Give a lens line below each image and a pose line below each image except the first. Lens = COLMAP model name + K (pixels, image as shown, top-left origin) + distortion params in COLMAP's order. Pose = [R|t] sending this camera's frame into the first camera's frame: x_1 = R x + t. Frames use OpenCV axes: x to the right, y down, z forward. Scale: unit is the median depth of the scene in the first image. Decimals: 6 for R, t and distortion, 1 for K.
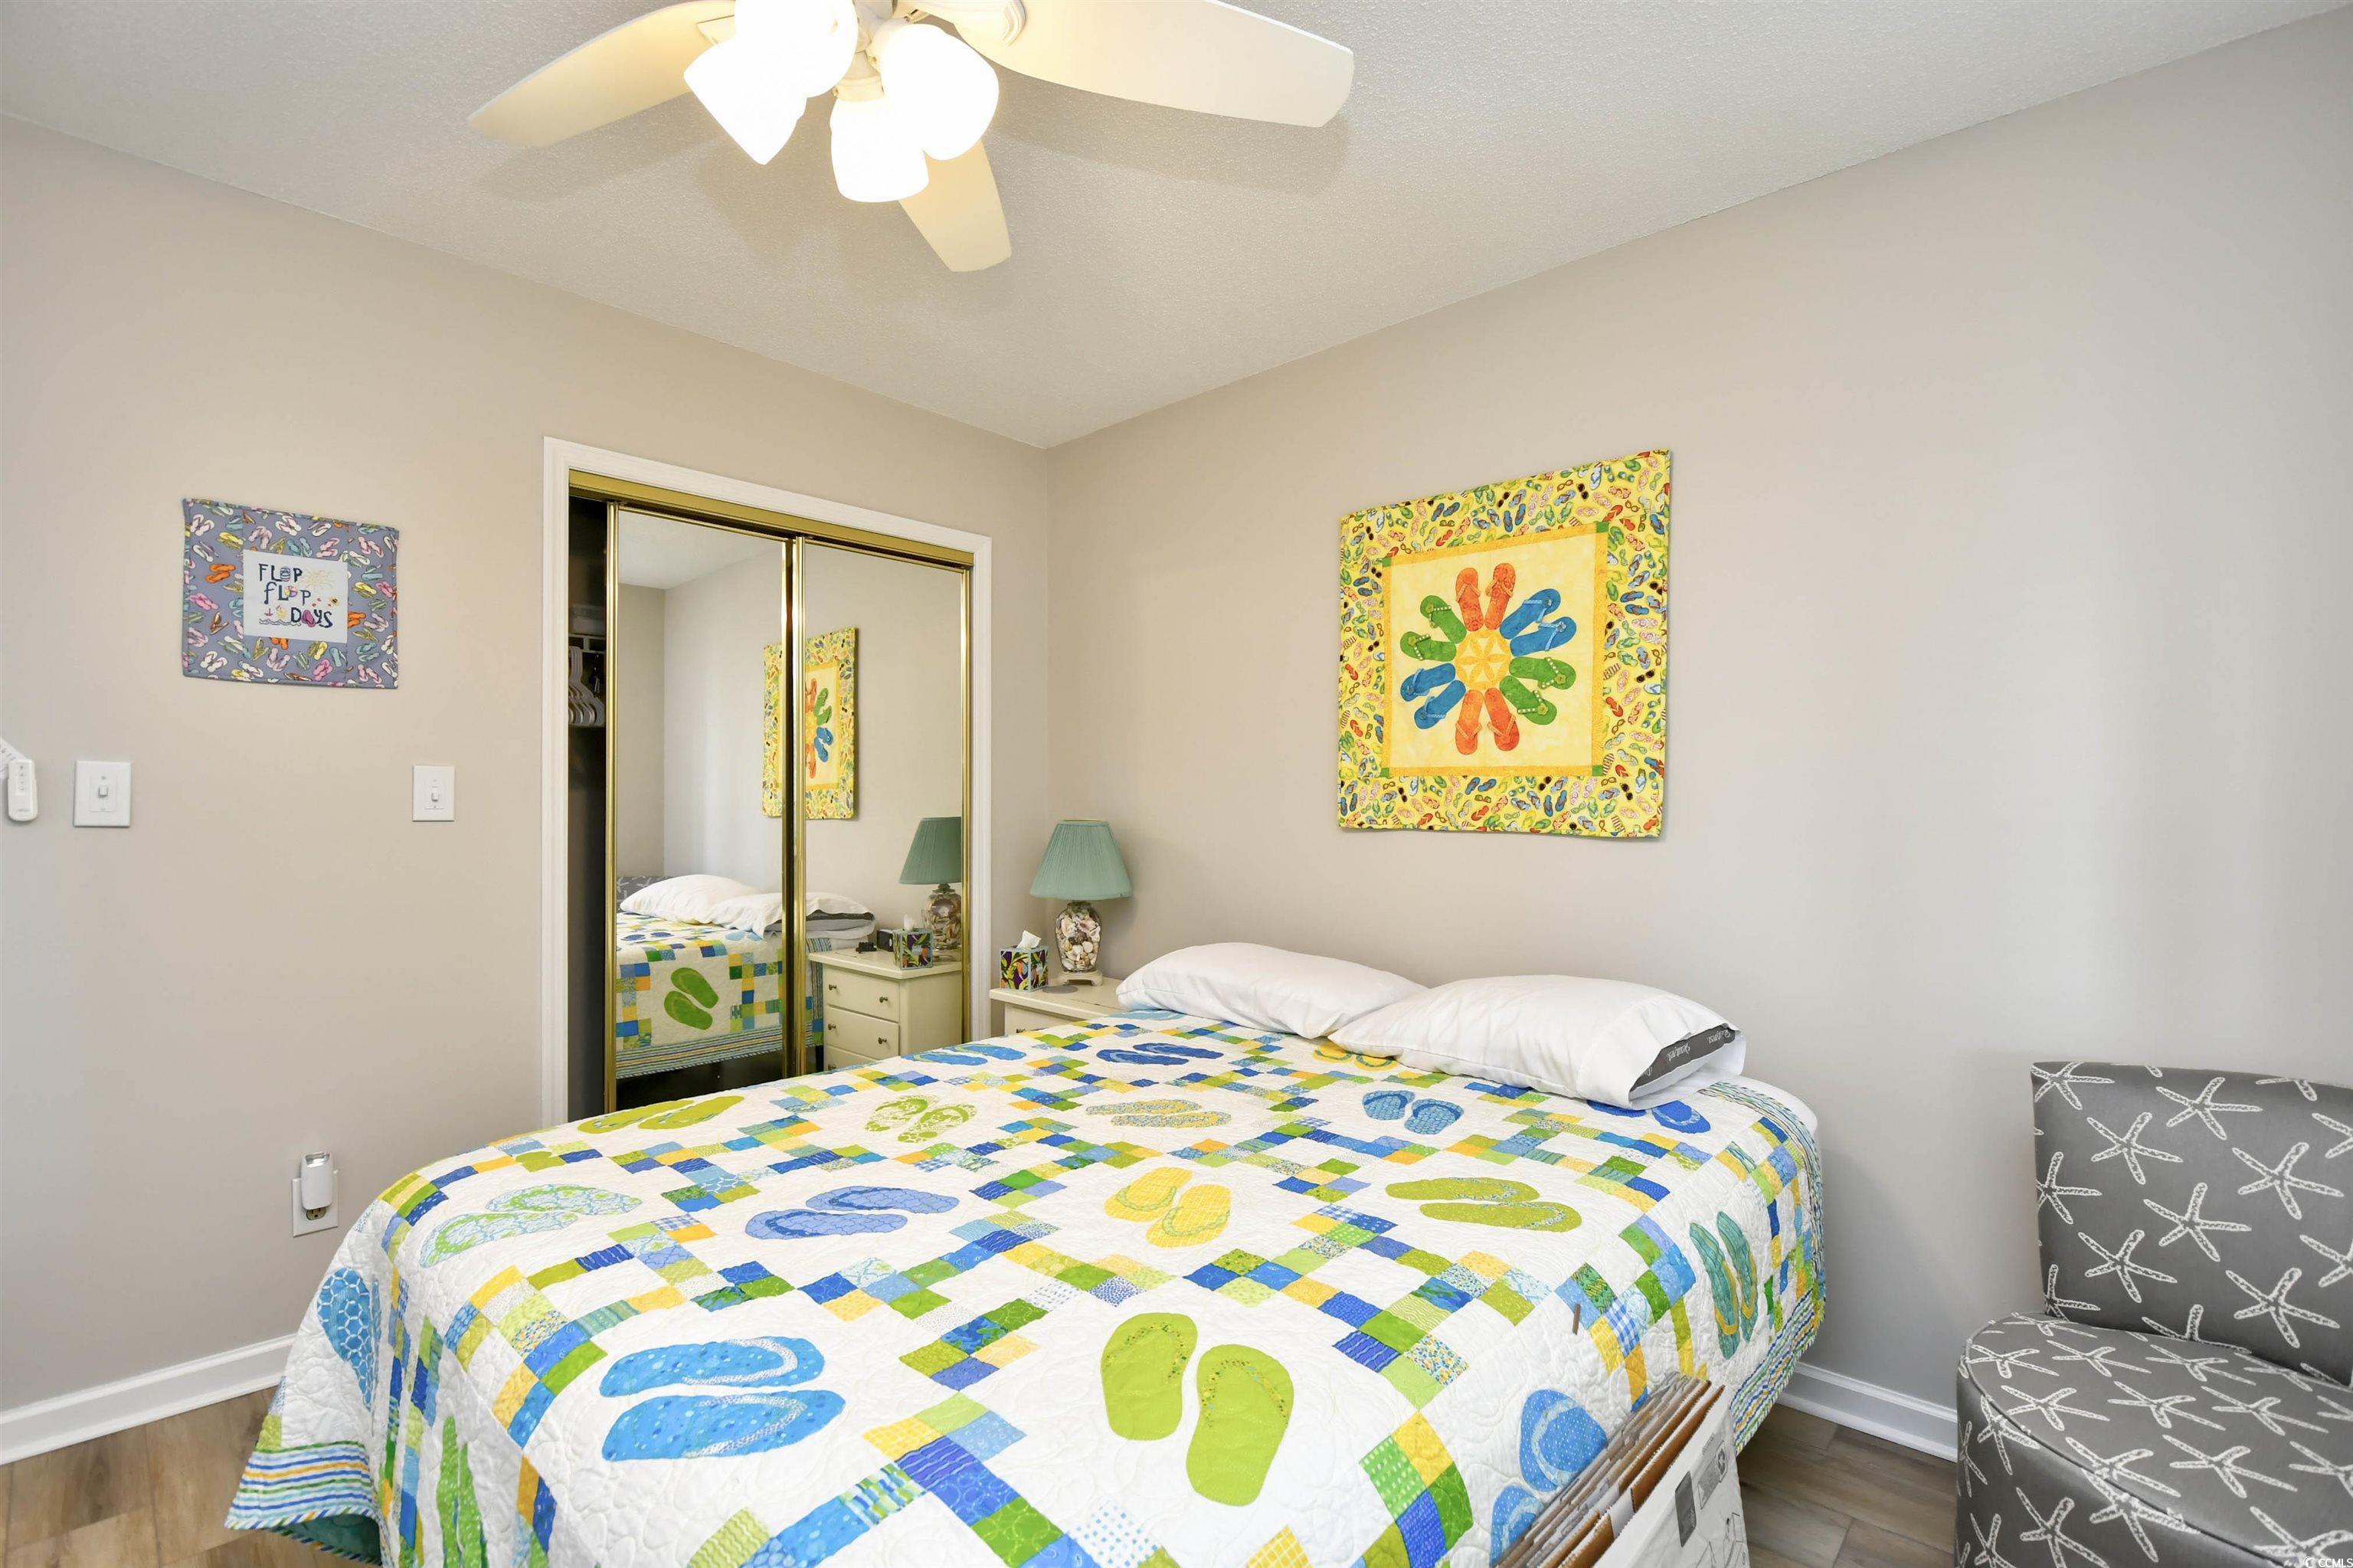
lens RADIAL K [[1027.3, 0, 1195.5], [0, 1027.3, 796.8], [0, 0, 1]] dist [0.004193, -0.013611]
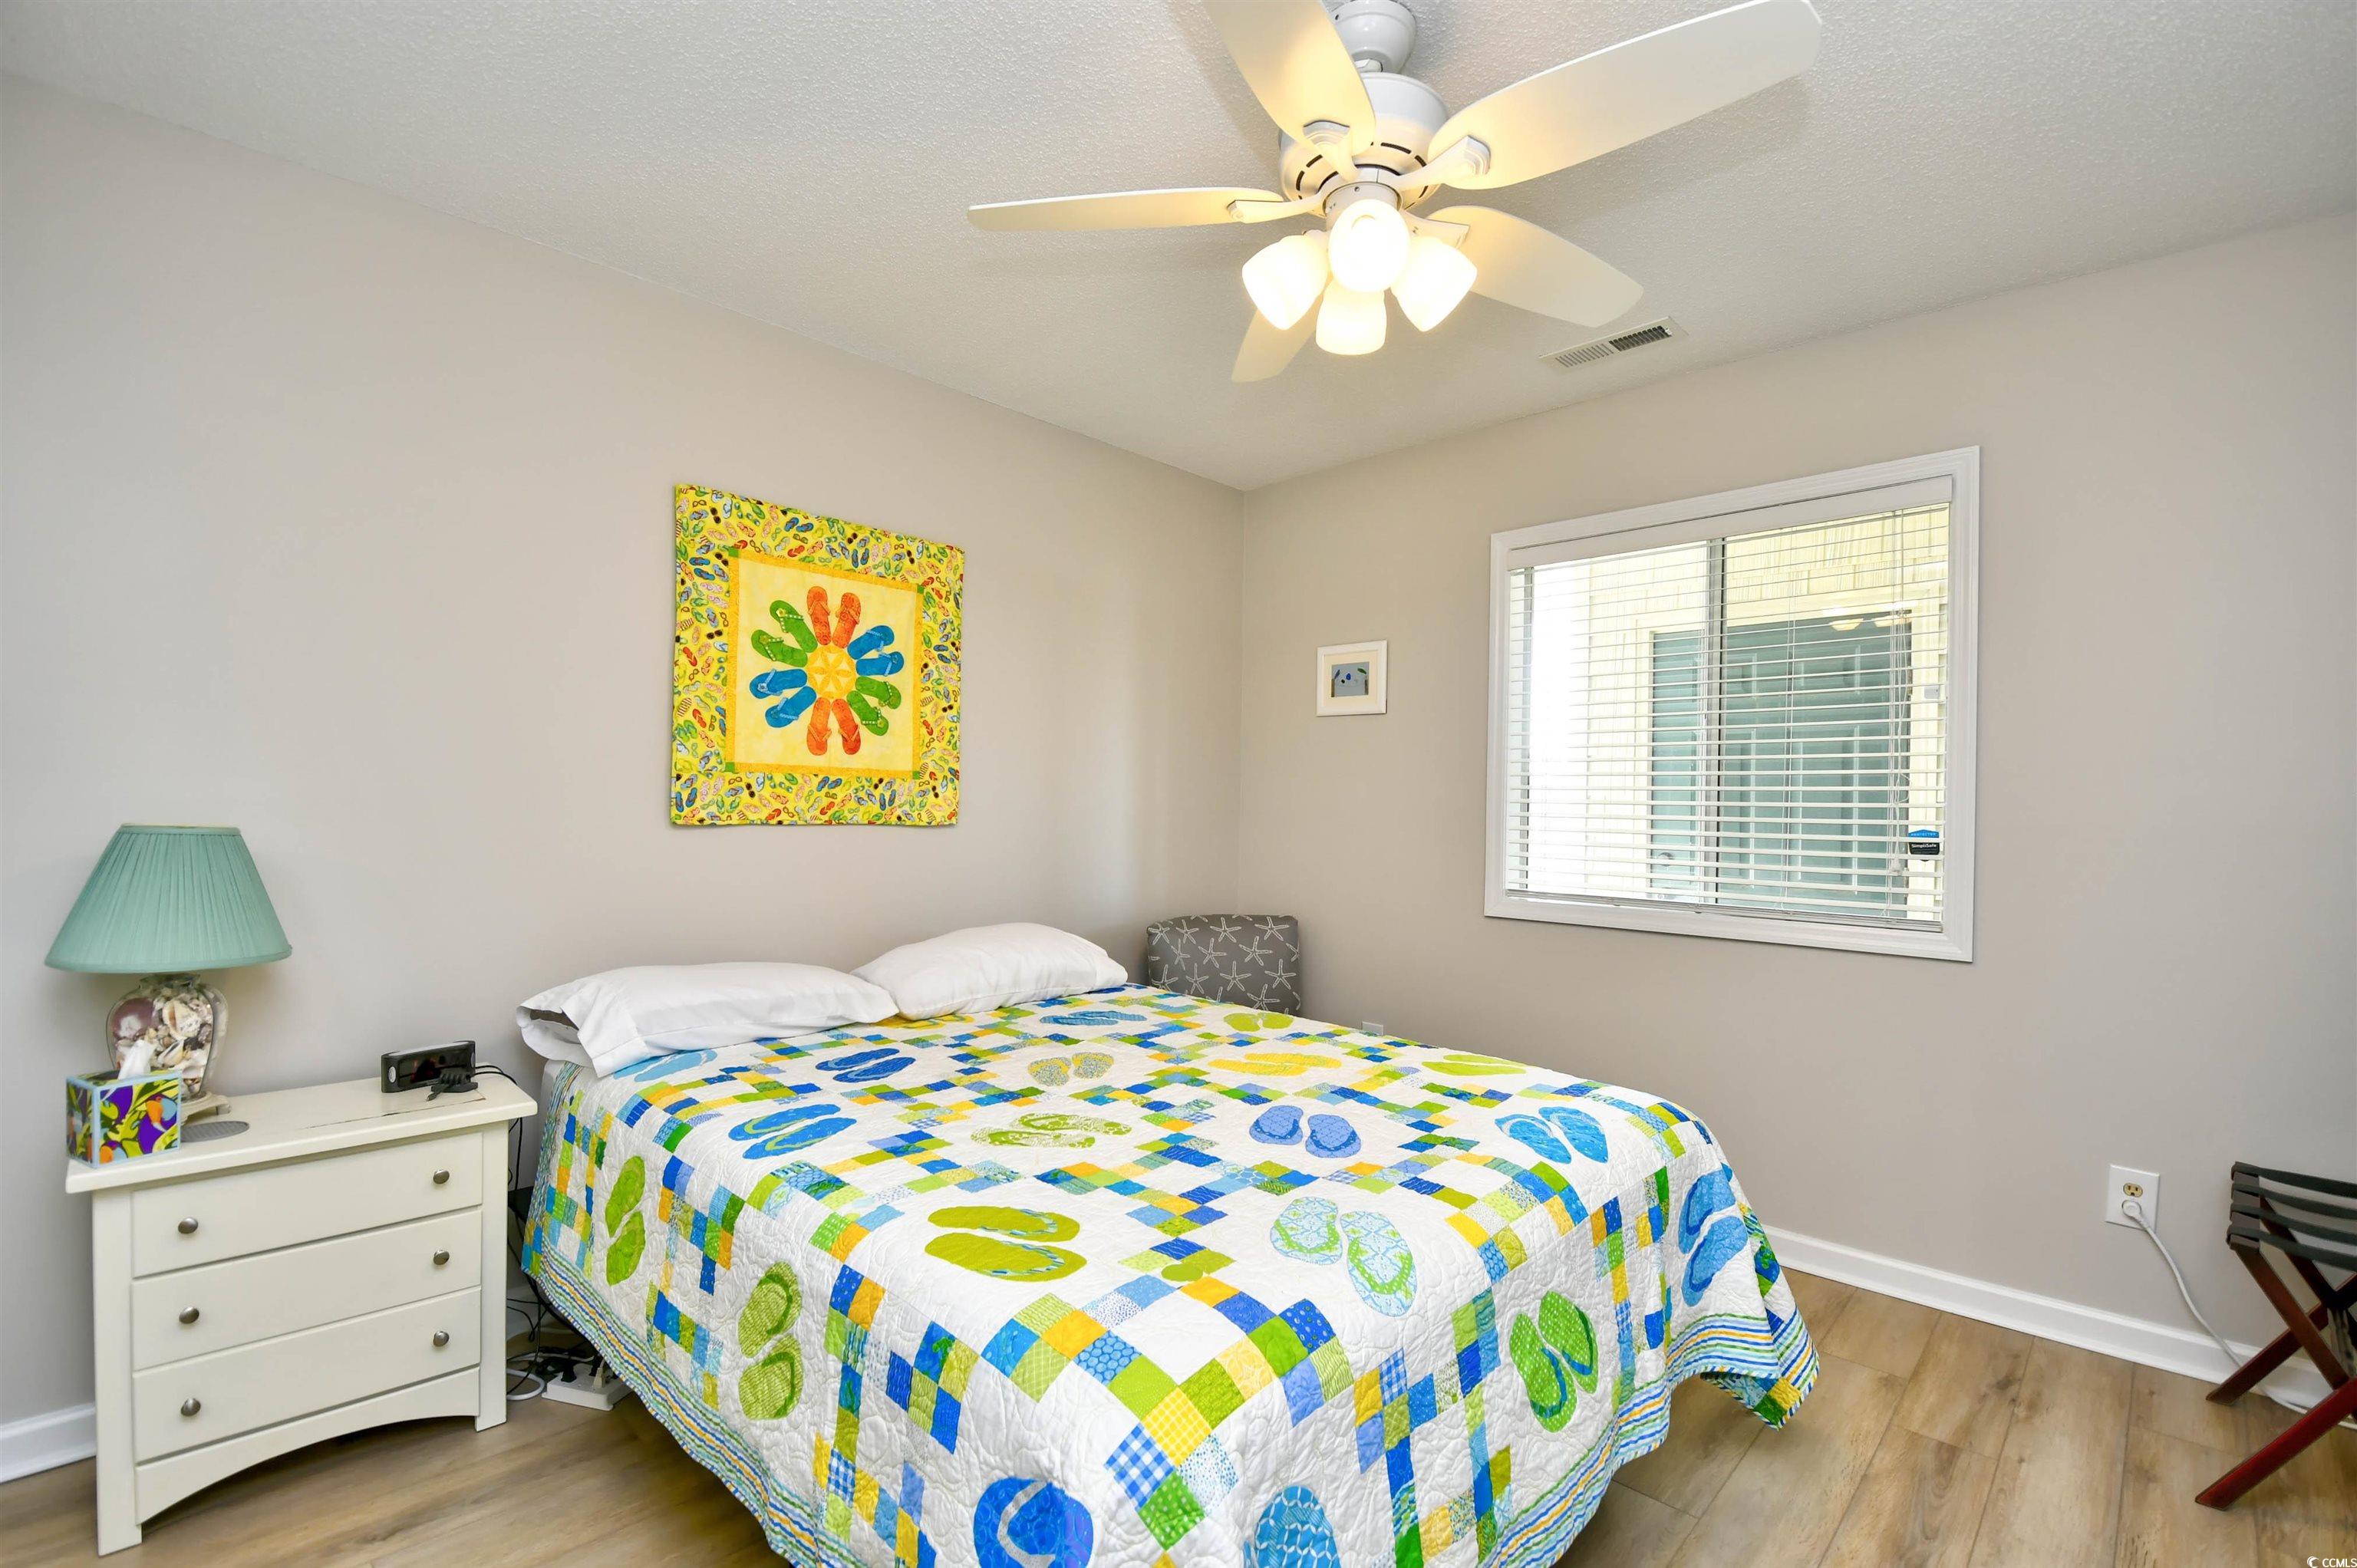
lens RADIAL K [[1028.9, 0, 1176.0], [0, 1028.9, 791.7], [0, 0, 1]] dist [0.004193, -0.013611]
pose [[0.031925, 0.005807, 0.999473, -0.984949], [-0.019167, 0.999803, -0.005196, -0.004294], [-0.999306, -0.018991, 0.032030, 0.685564]]
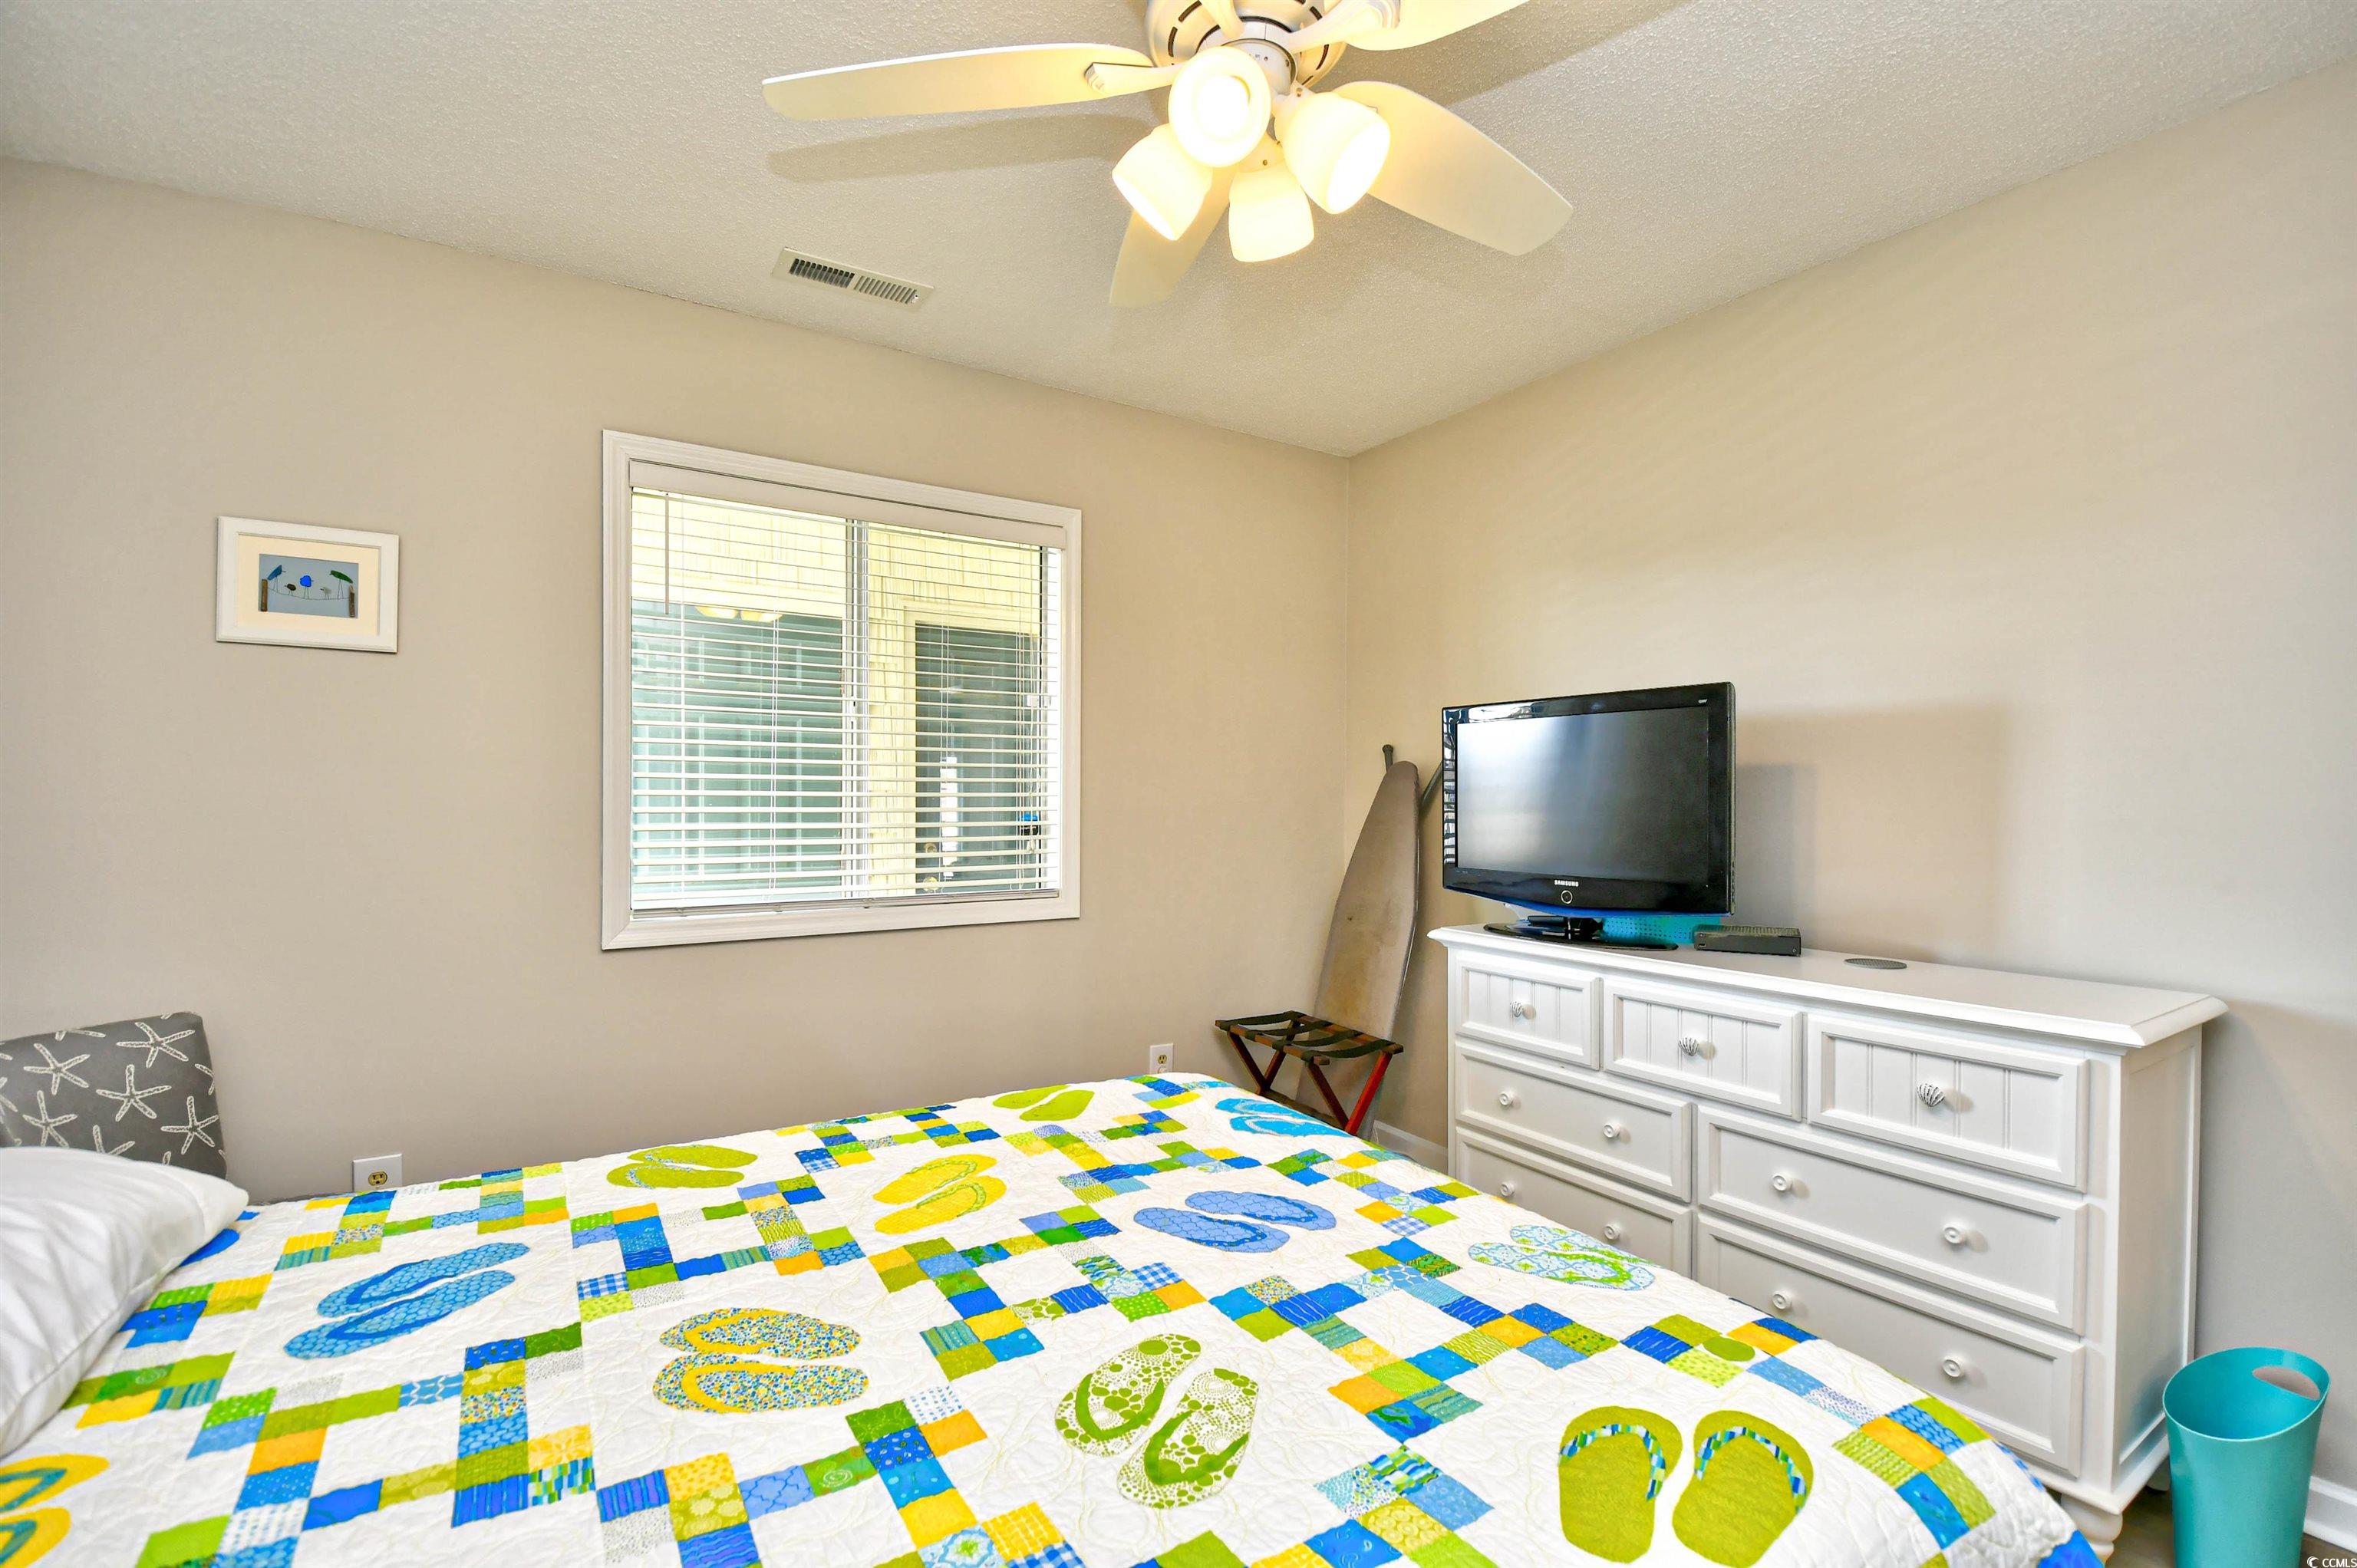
lens RADIAL K [[1028.9, 0, 1194.3], [0, 1028.9, 802.2], [0, 0, 1]] dist [0.004193, -0.013611]
pose [[-0.965528, -0.005971, 0.260232, -0.334956], [-0.006551, 0.999978, -0.001361, 0.000092], [-0.260218, -0.003019, -0.965545, 1.203387]]
